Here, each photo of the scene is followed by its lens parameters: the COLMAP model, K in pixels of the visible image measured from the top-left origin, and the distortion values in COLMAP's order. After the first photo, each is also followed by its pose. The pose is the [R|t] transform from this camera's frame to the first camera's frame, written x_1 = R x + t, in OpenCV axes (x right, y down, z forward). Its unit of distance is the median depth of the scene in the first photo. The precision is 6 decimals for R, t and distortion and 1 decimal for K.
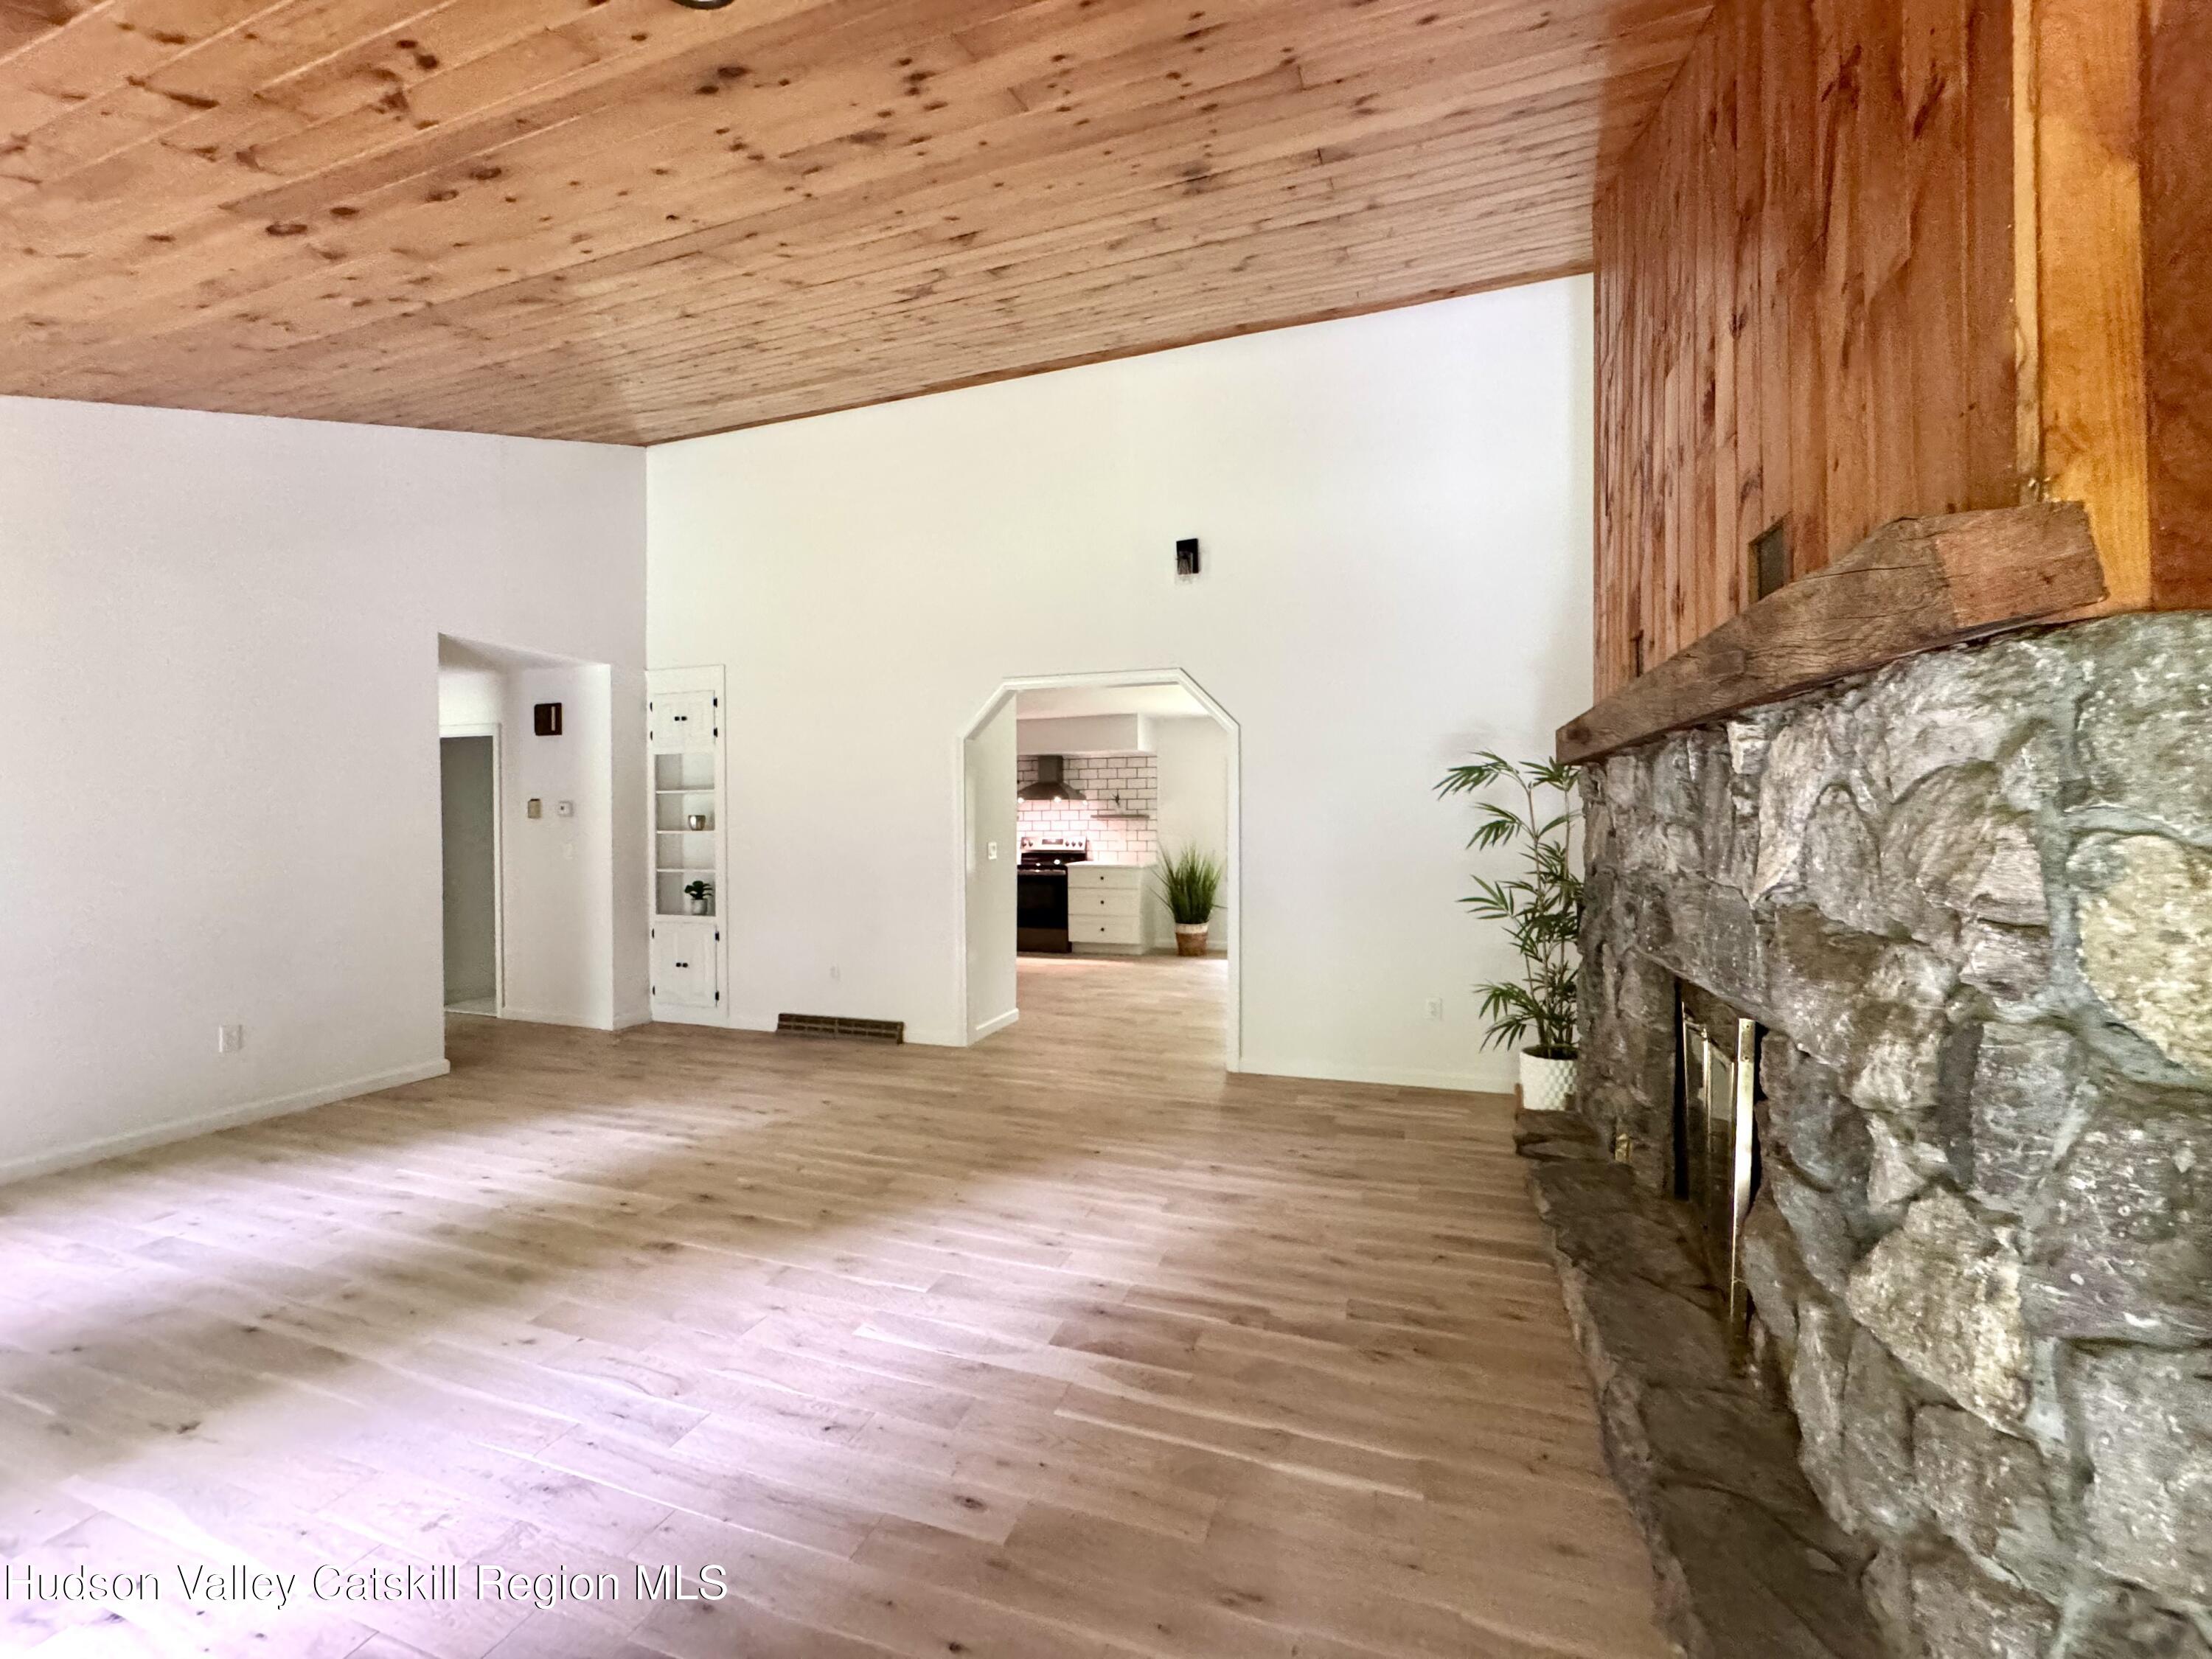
lens RADIAL K [[887.1, 0, 1106.0], [0, 887.1, 829.5], [0, 0, 1]] dist [0.000481, 0.000373]
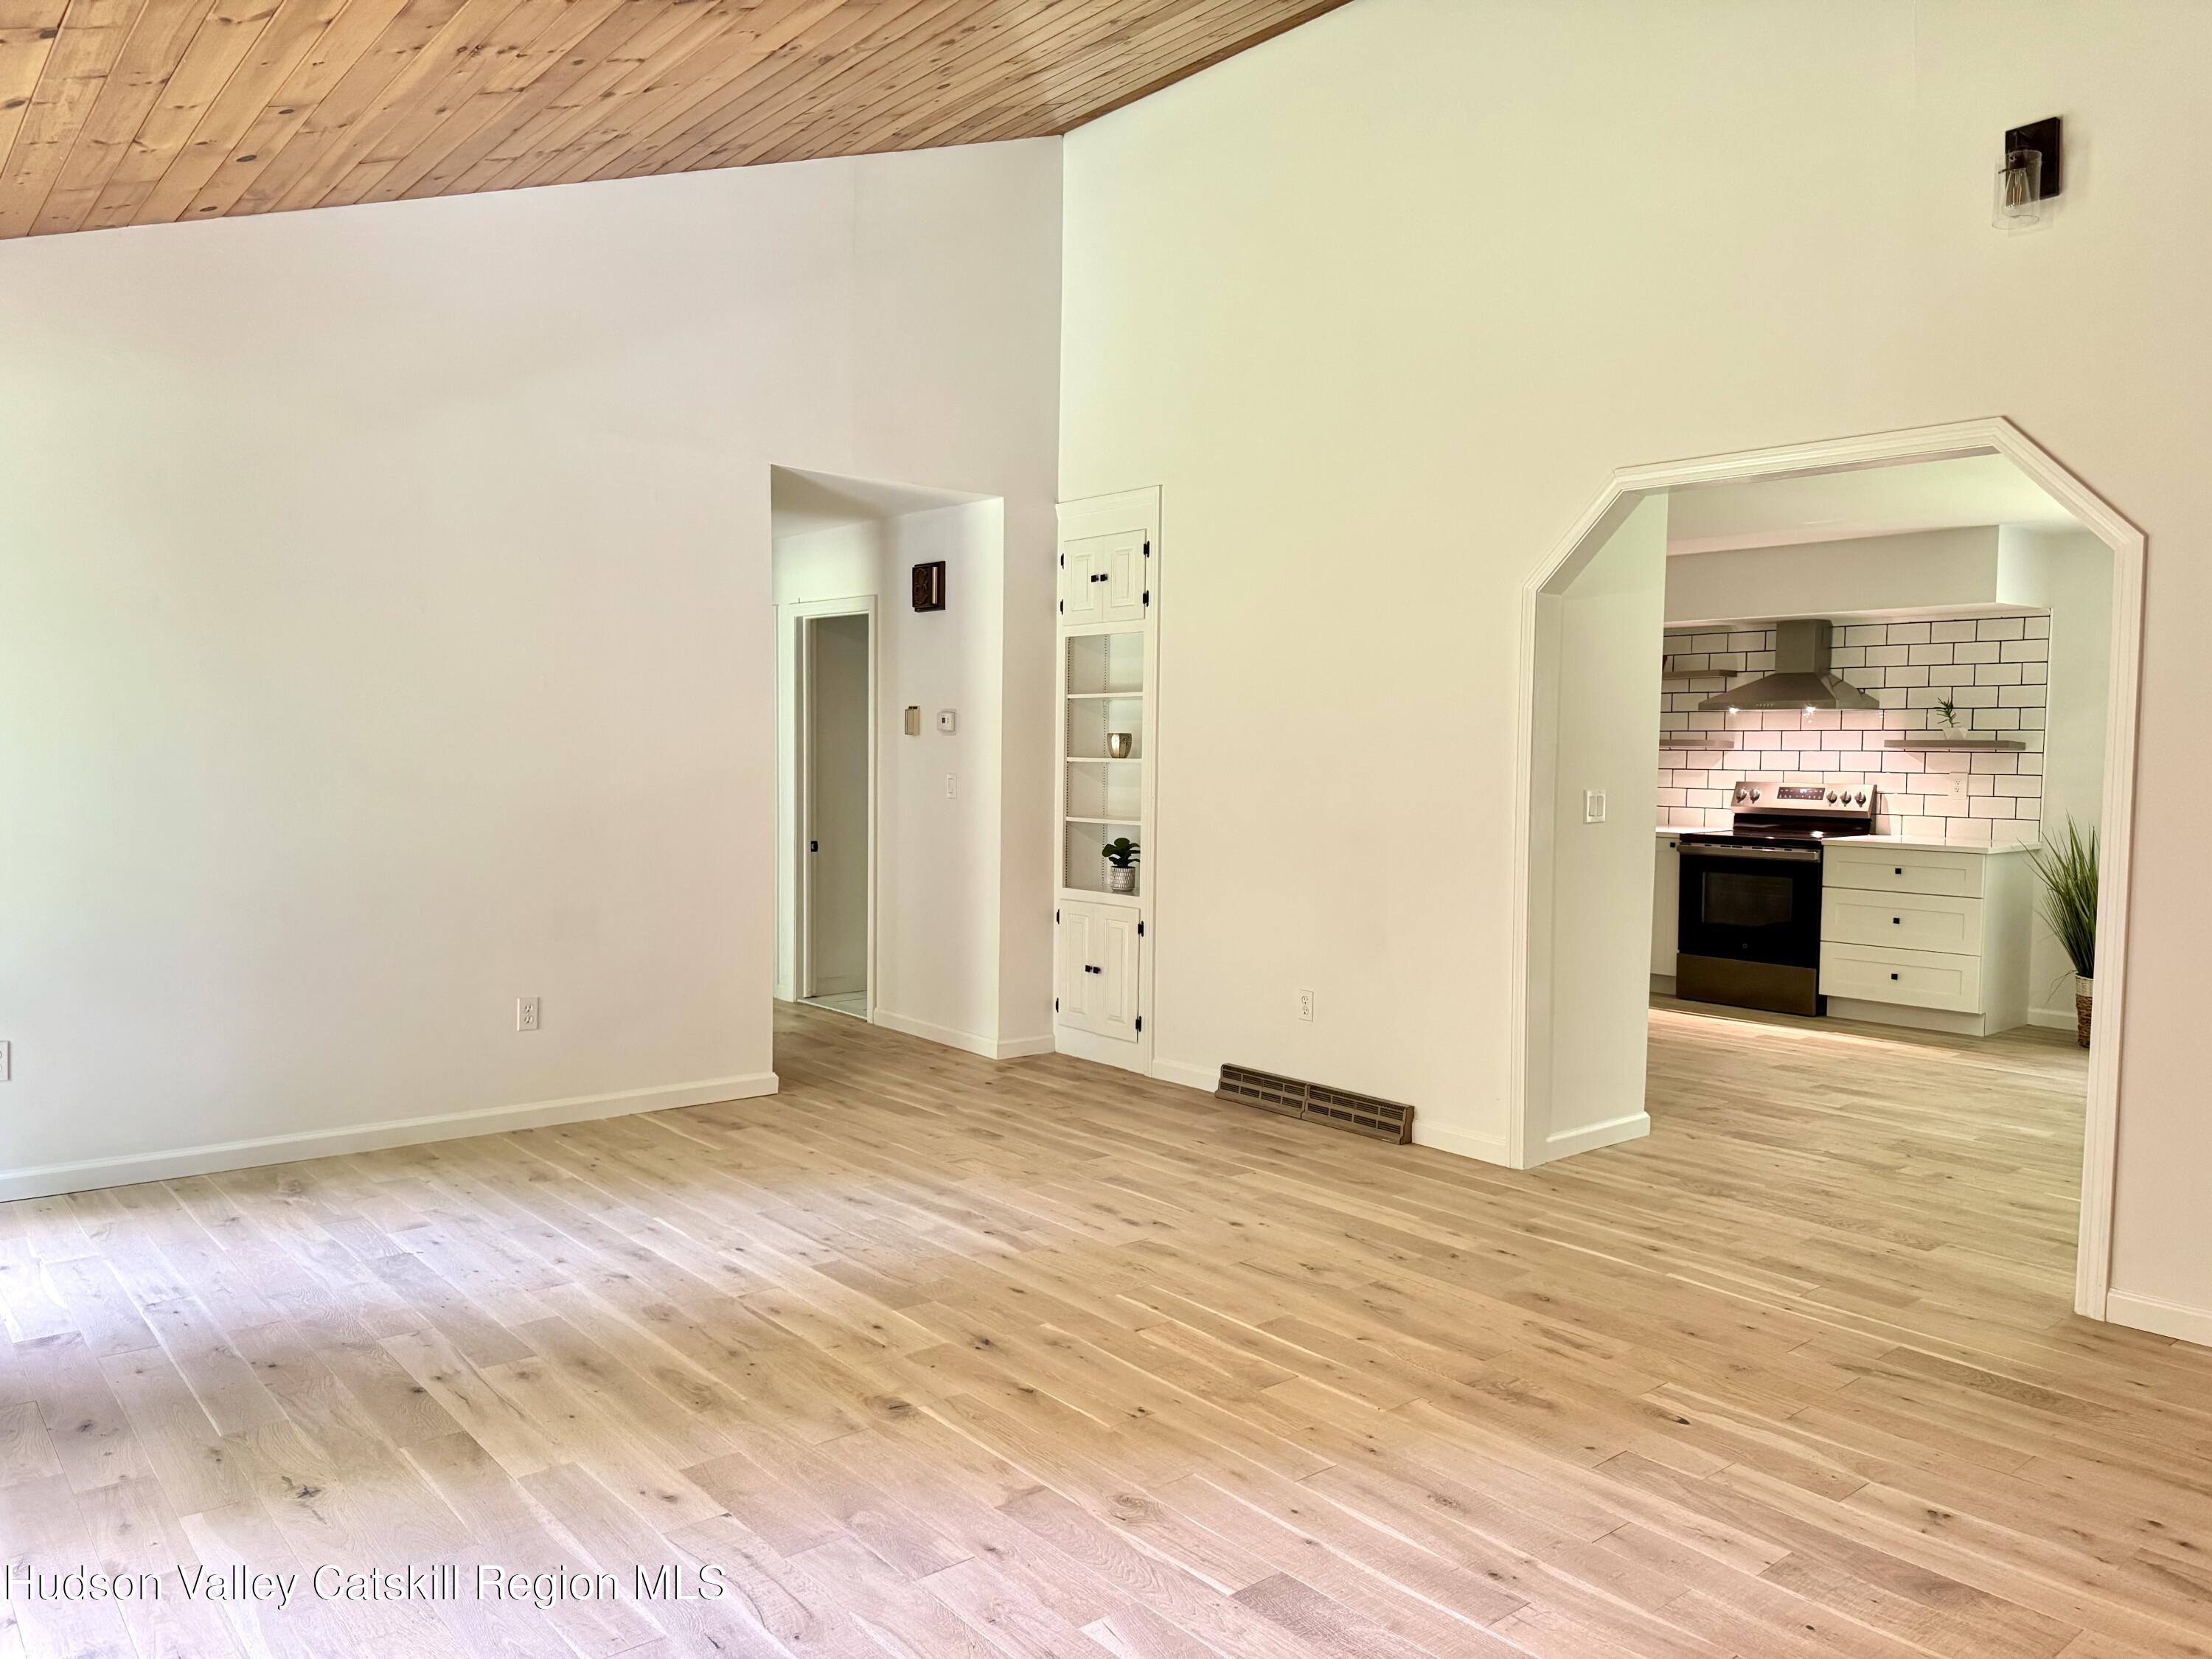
lens RADIAL K [[1551.5, 0, 1106.0], [0, 1551.5, 829.5], [0, 0, 1]] dist [0.113910, -0.161876]
pose [[0.859922, 0.042180, -0.508680, 0.099030], [-0.020499, 0.998630, 0.048154, -0.000941], [0.510015, -0.030982, 0.859608, 0.059952]]
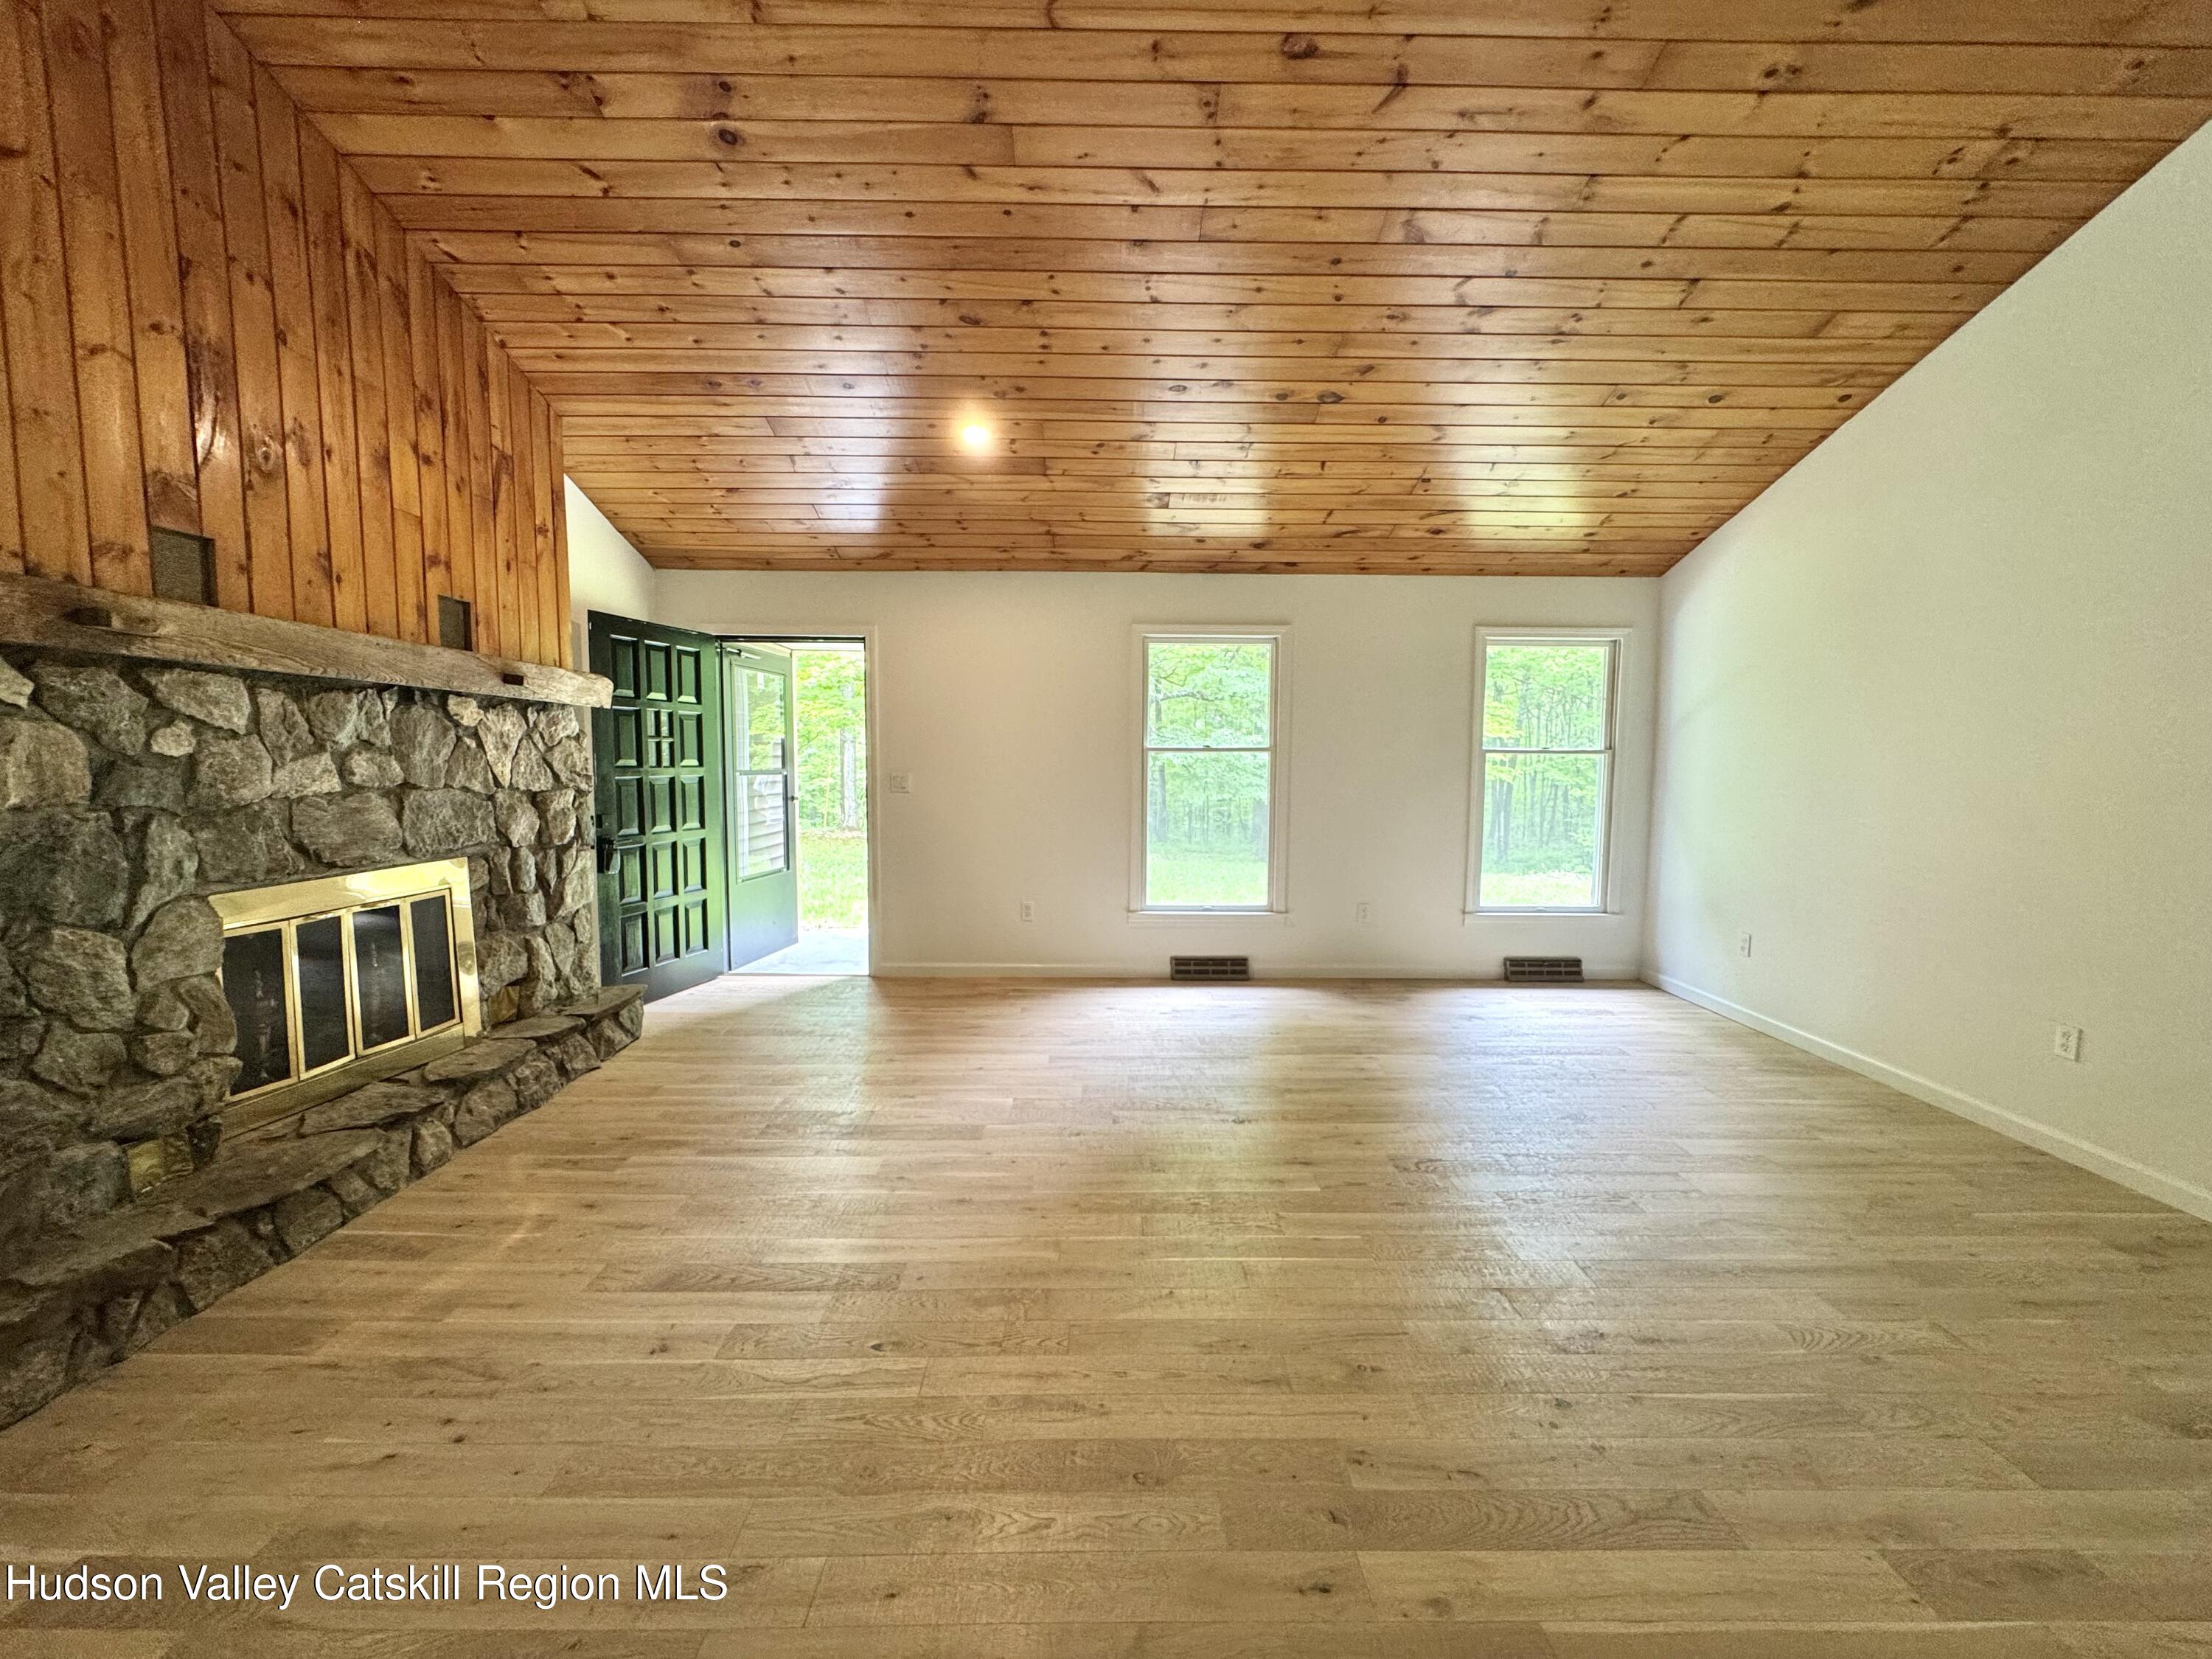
lens RADIAL K [[909.6, 0, 1111.1], [0, 909.6, 834.4], [0, 0, 1]] dist [0.001690, 0.000462]
pose [[-0.941954, 0.026712, -0.334678, 0.023833], [-0.005096, 0.995578, 0.093804, -0.005983], [0.335704, 0.090064, -0.937652, 1.038340]]
